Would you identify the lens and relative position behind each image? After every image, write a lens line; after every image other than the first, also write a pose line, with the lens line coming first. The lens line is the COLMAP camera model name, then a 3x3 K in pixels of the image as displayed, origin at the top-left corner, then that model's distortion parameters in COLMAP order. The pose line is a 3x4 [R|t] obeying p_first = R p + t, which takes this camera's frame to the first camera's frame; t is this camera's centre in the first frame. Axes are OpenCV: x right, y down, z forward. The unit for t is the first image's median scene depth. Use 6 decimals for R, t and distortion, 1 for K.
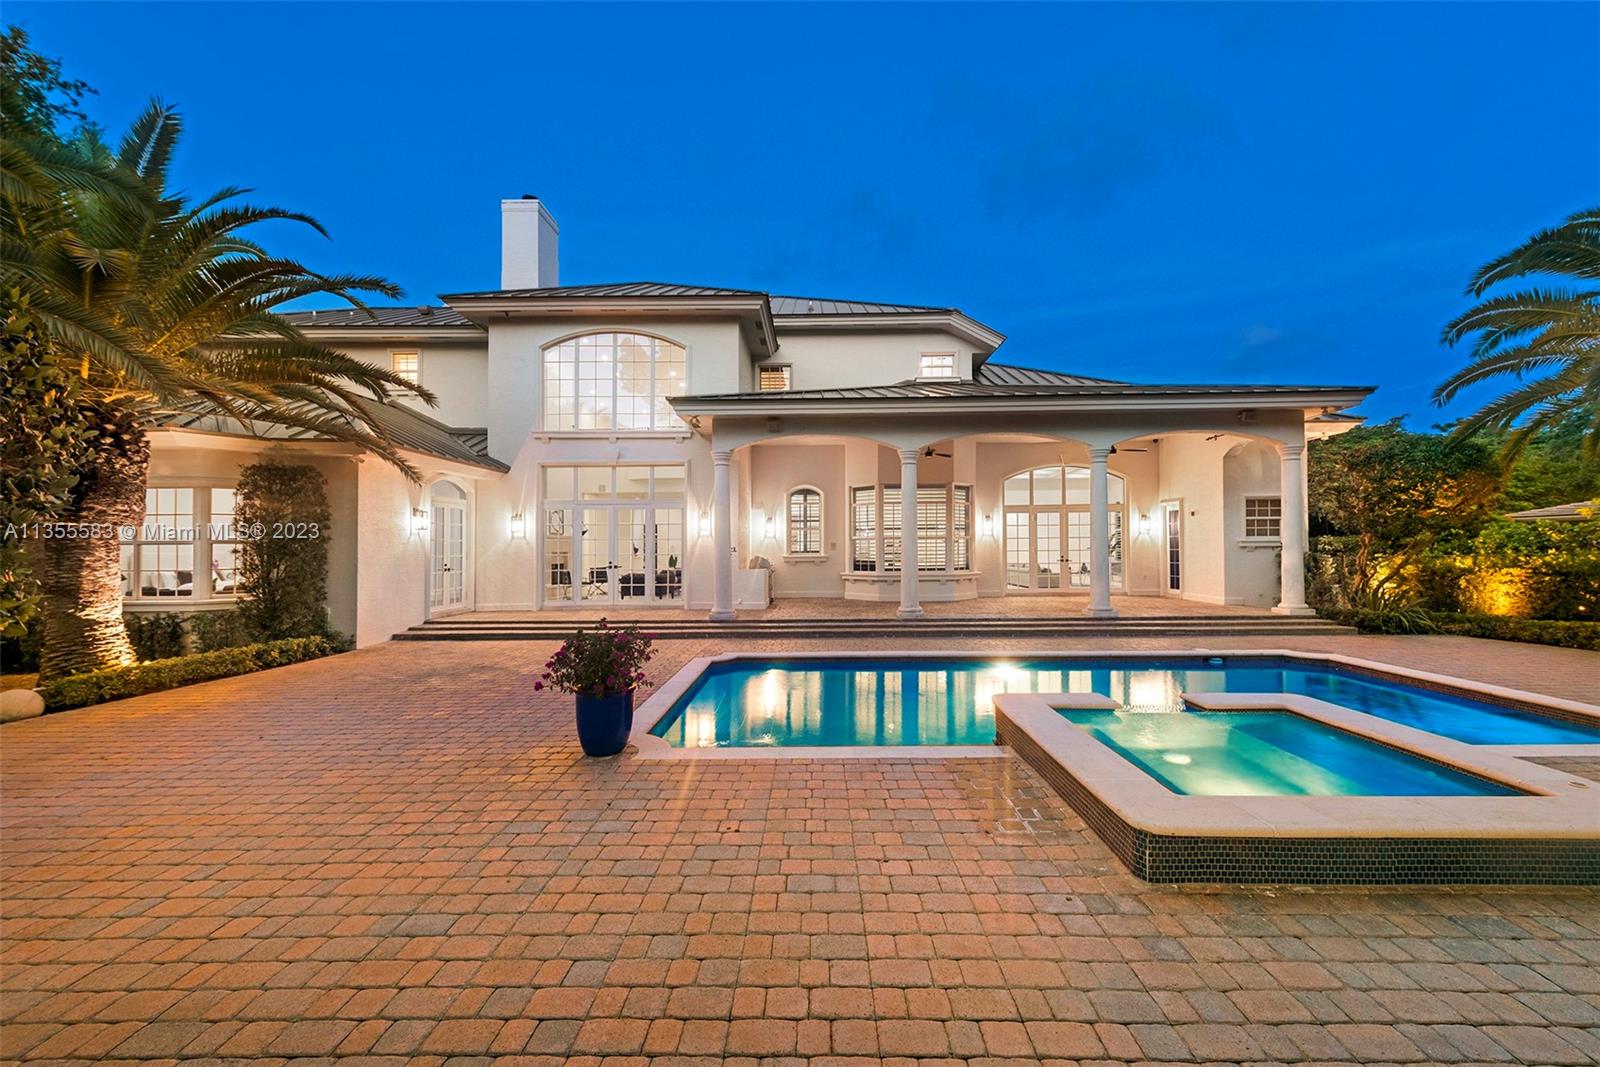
lens RADIAL K [[634.1, 0, 813.7], [0, 634.1, 532.6], [0, 0, 1]] dist [0.006987, -0.000530]
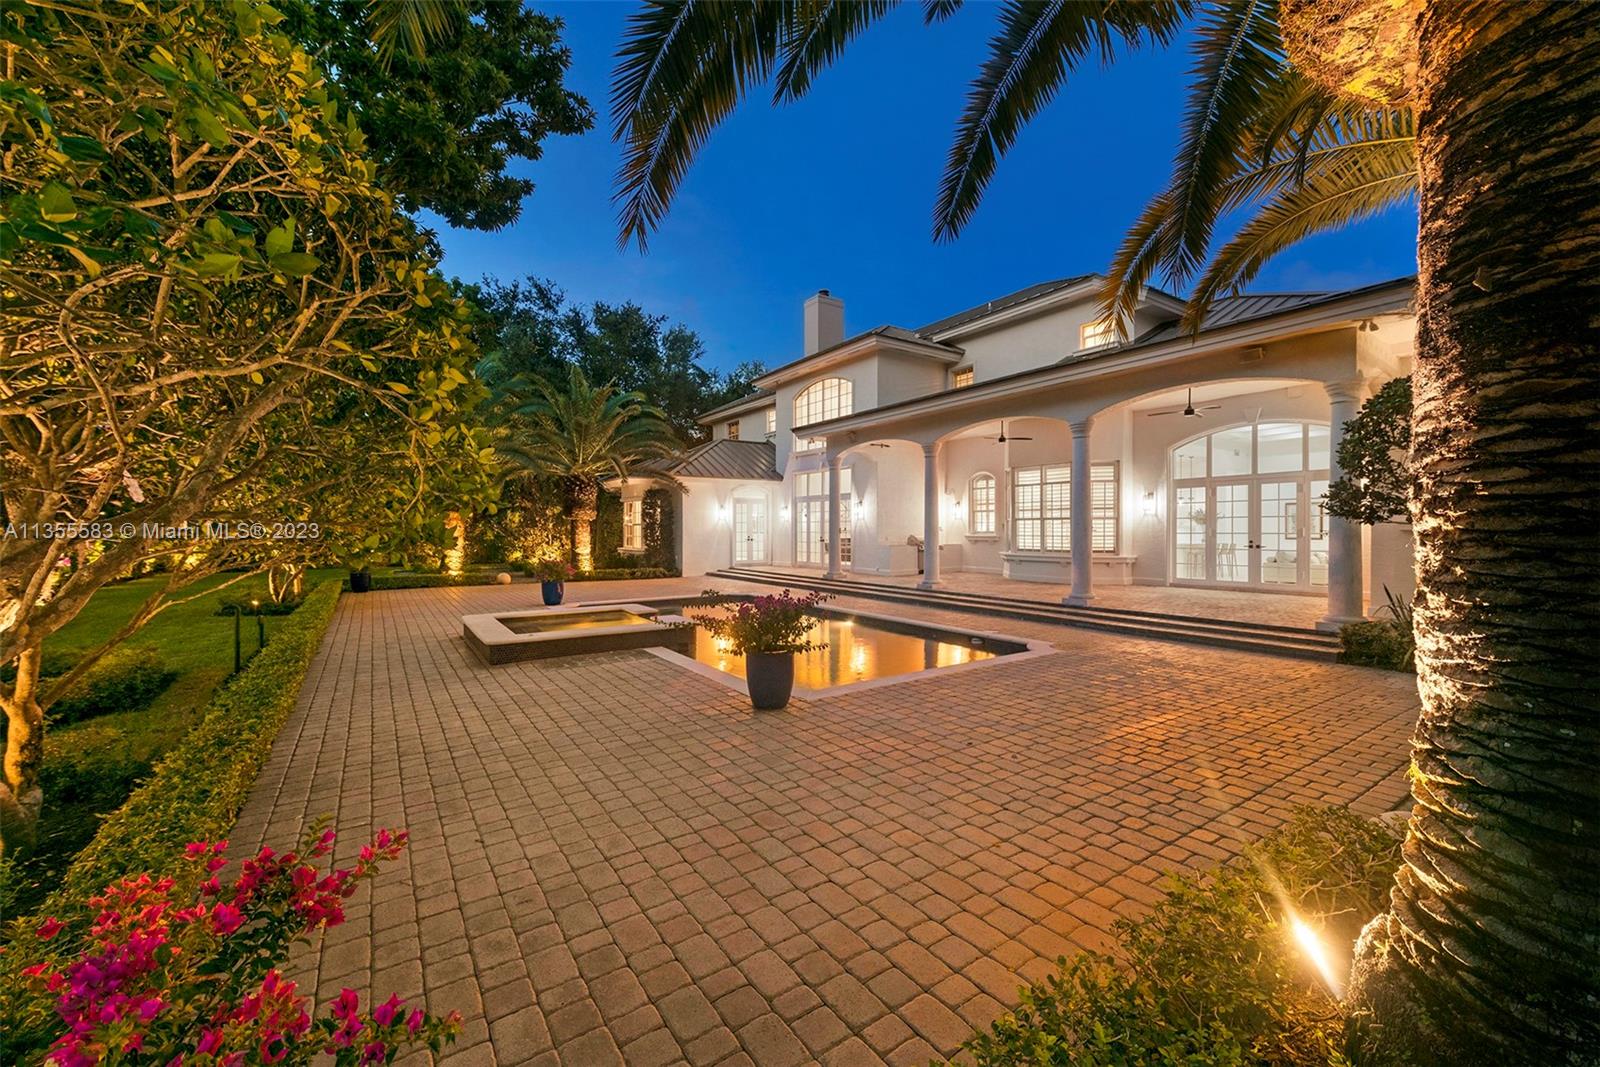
lens RADIAL K [[634.1, 0, 809.2], [0, 634.1, 528.6], [0, 0, 1]] dist [0.006987, -0.000530]
pose [[0.566767, 0.006945, -0.823849, 0.877560], [0.018850, 0.999593, 0.021394, -0.005407], [0.823662, -0.027655, 0.566406, 0.136828]]
